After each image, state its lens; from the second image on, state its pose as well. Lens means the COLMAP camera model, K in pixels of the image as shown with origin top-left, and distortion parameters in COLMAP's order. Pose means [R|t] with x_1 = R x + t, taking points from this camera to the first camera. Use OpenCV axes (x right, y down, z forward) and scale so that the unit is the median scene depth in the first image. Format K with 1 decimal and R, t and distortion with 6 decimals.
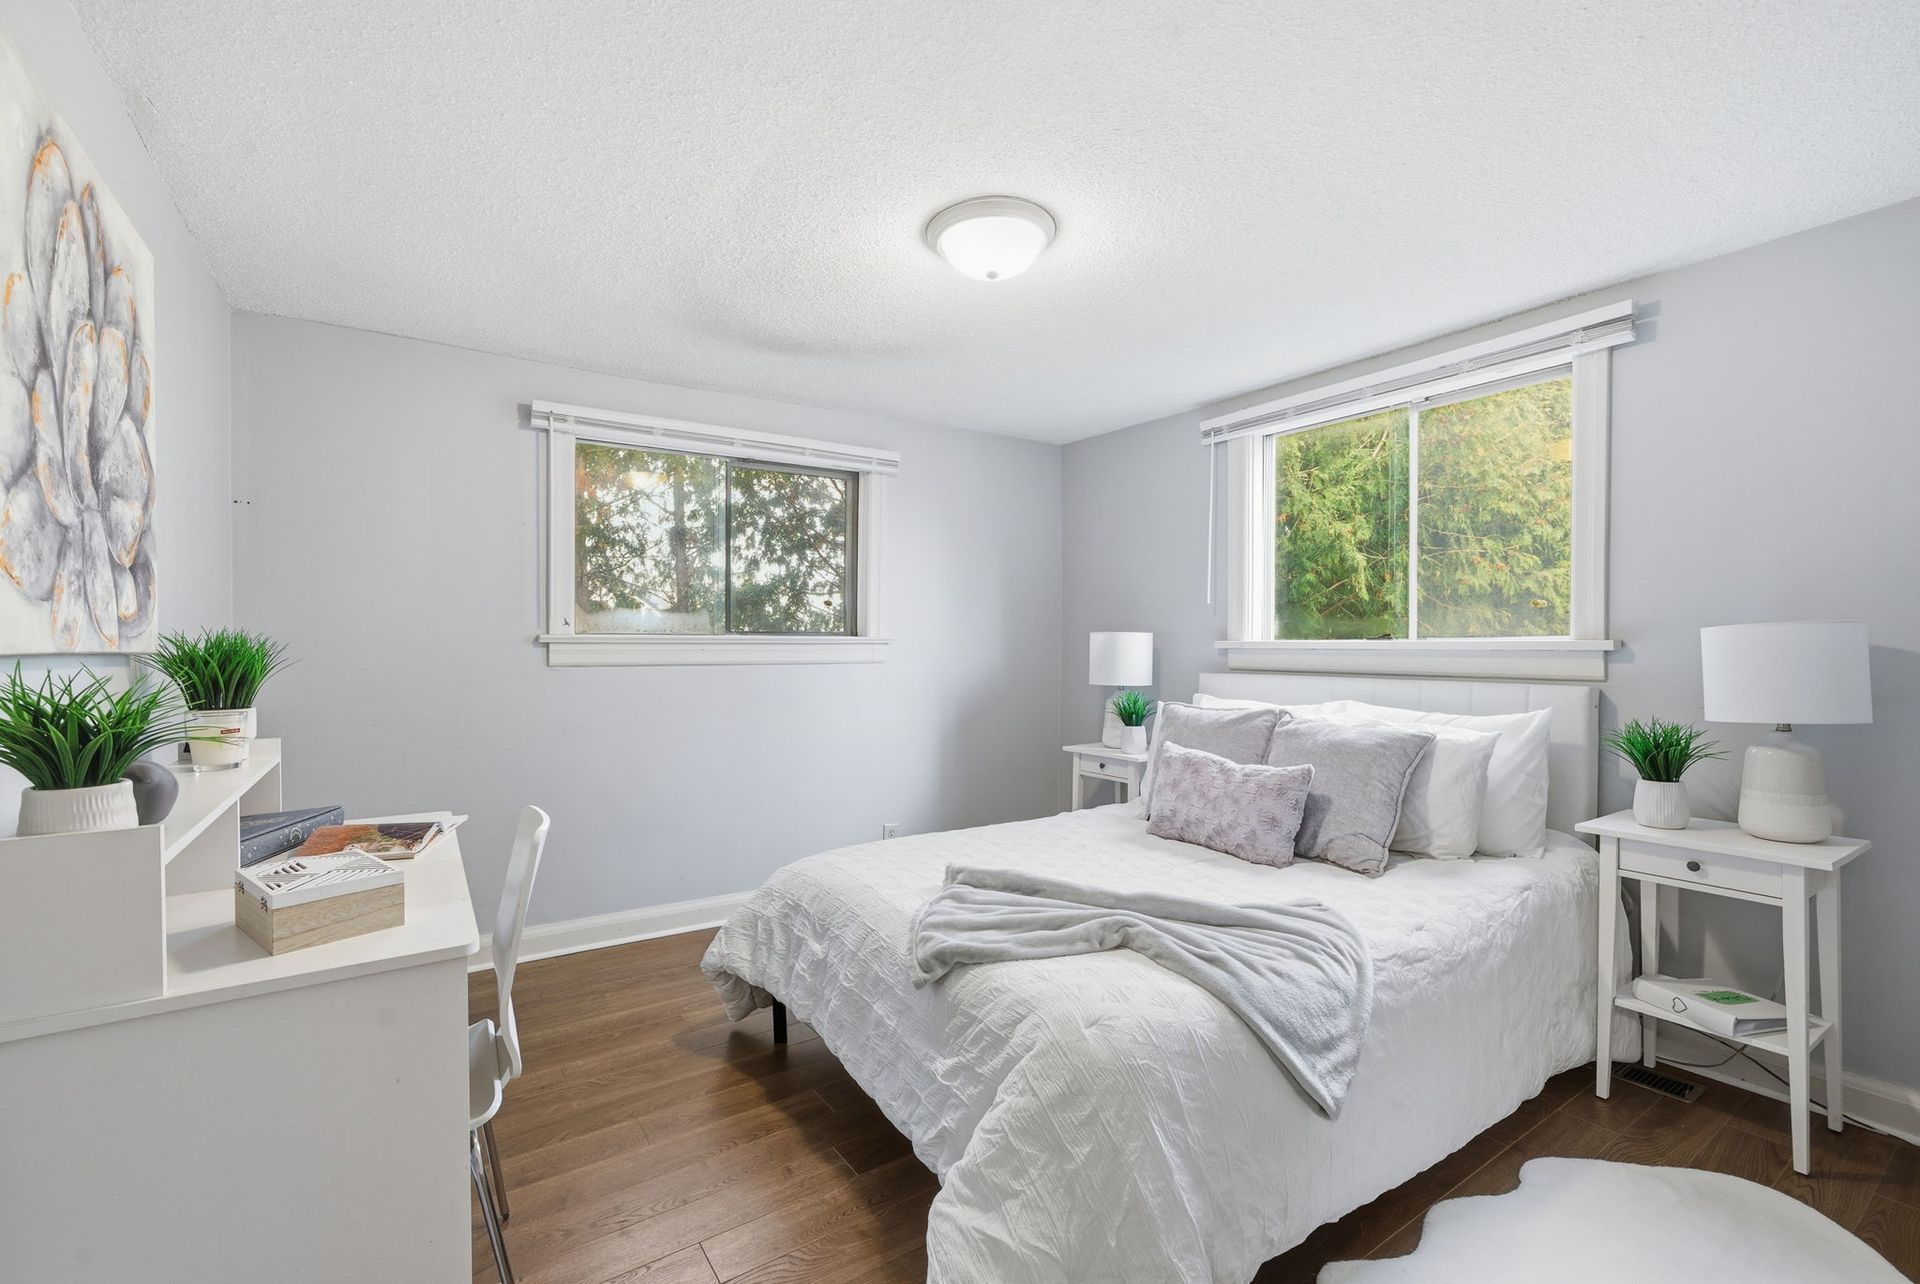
lens RADIAL K [[786.0, 0, 968.7], [0, 786.0, 650.6], [0, 0, 1]] dist [-0.009917, 0.003210]
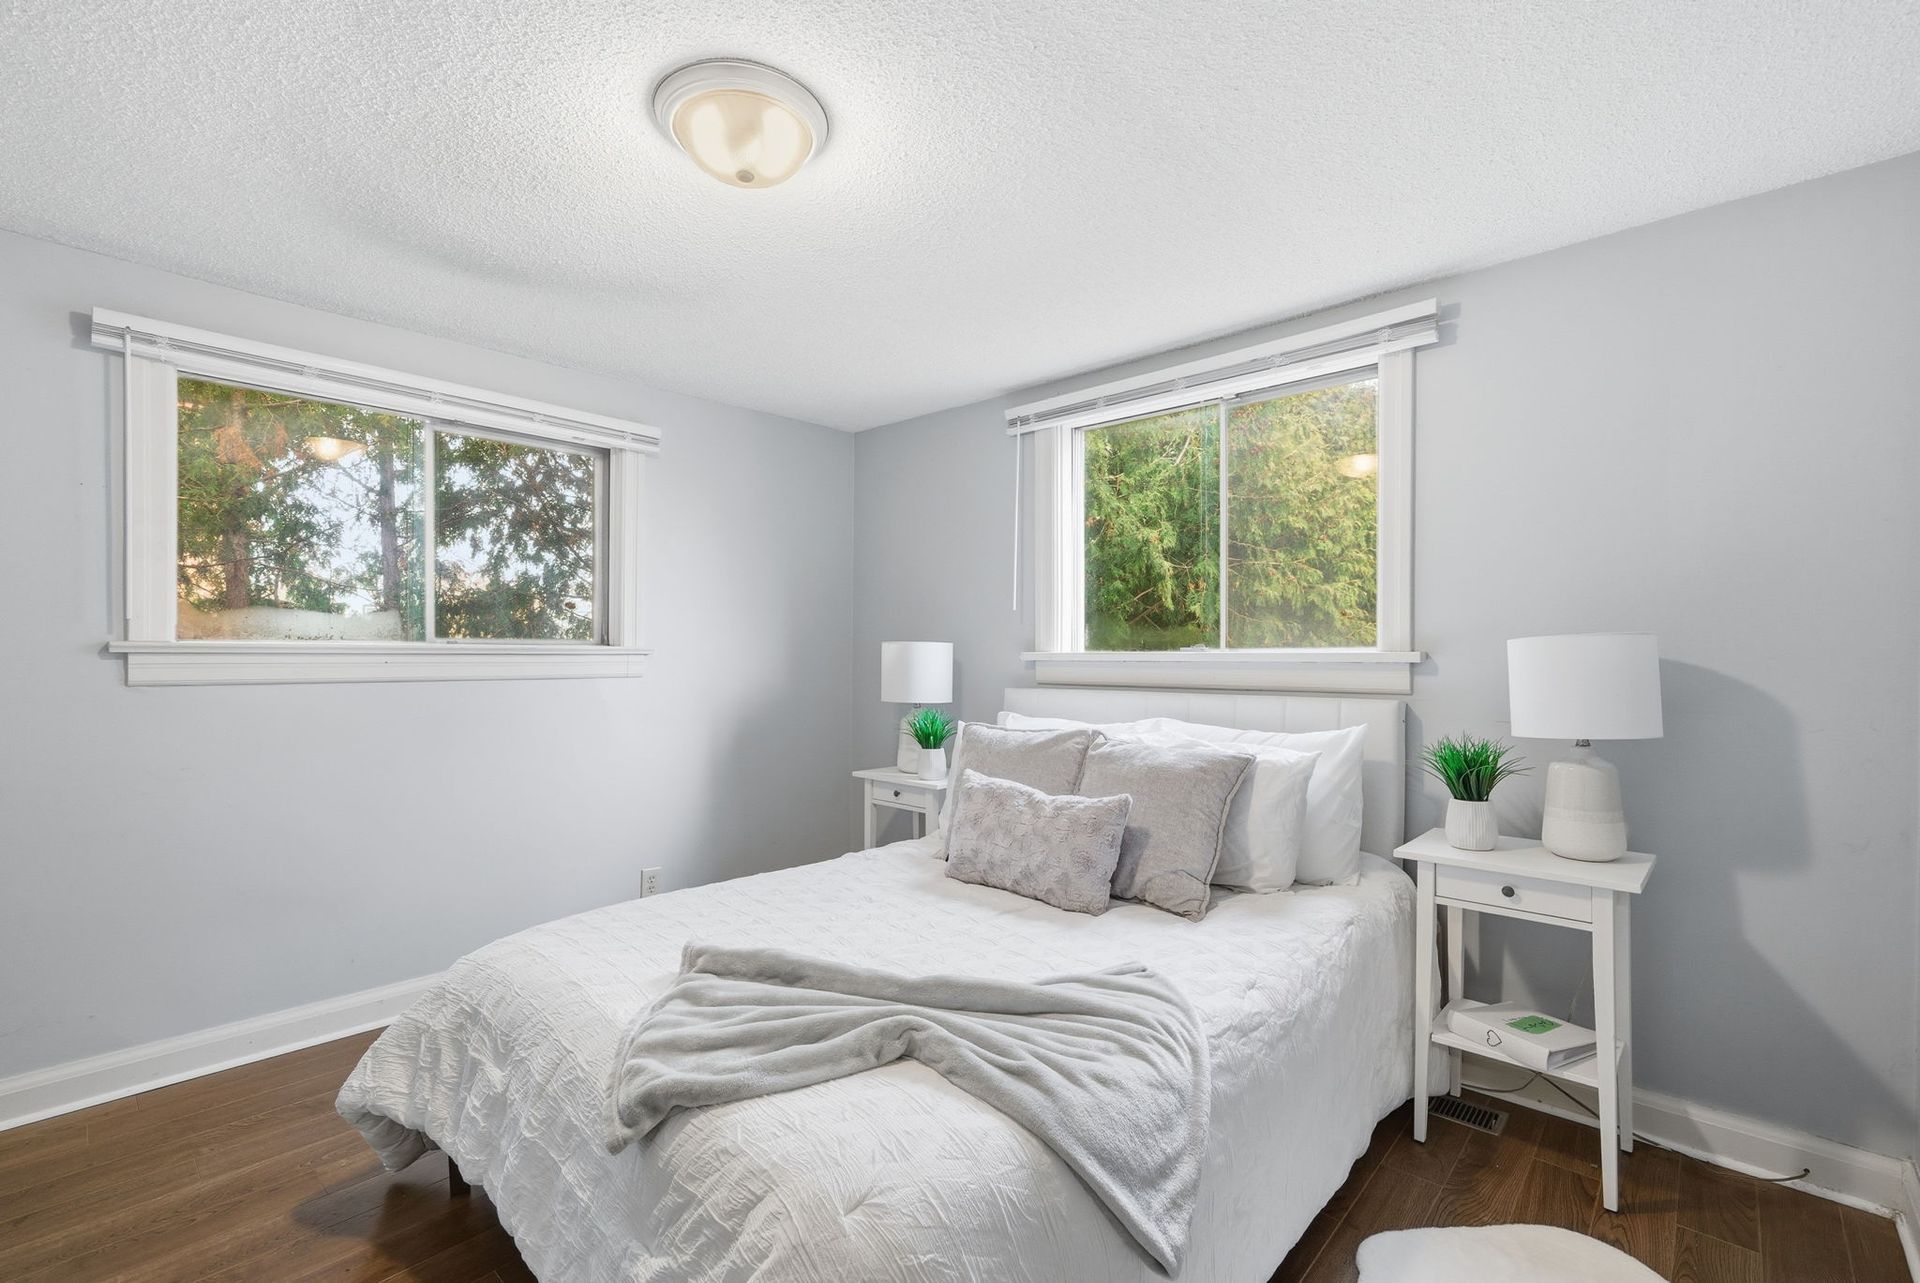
lens RADIAL K [[786.0, 0, 963.0], [0, 786.0, 654.2], [0, 0, 1]] dist [-0.009917, 0.003210]
pose [[0.973066, 0.001304, 0.230522, 0.056589], [0.000883, 0.999956, -0.009384, -0.002168], [-0.230524, 0.009335, 0.973022, 0.190819]]
